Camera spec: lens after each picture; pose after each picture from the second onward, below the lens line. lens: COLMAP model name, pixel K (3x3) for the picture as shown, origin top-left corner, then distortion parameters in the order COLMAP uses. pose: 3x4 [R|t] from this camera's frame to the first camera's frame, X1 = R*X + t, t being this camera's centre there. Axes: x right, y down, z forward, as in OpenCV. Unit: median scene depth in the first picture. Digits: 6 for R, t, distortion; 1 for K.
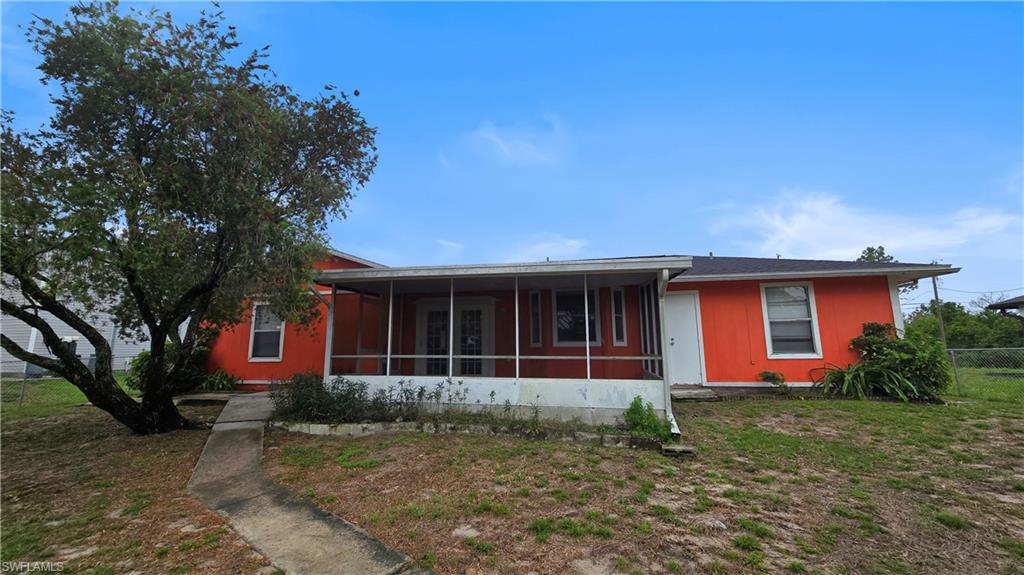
lens RADIAL K [[421.3, 0, 515.3], [0, 421.3, 280.6], [0, 0, 1]] dist [-0.008279, 0.000070]
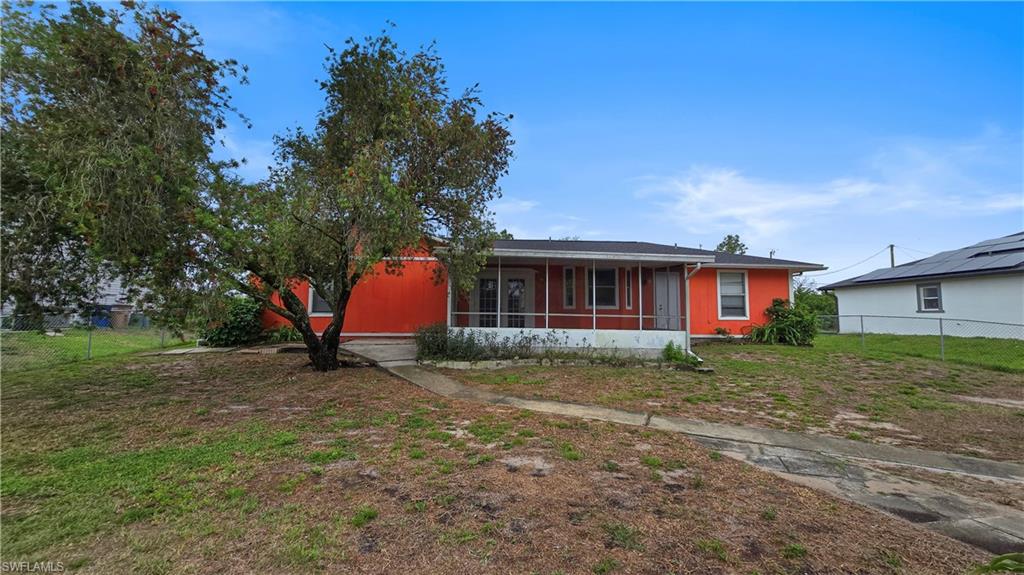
lens RADIAL K [[421.3, 0, 515.3], [0, 421.3, 280.6], [0, 0, 1]] dist [-0.008279, 0.000070]
pose [[0.963388, 0.038566, 0.265325, -0.616536], [-0.061872, 0.994869, 0.080047, -0.037012], [-0.260876, -0.093532, 0.960831, -0.307144]]
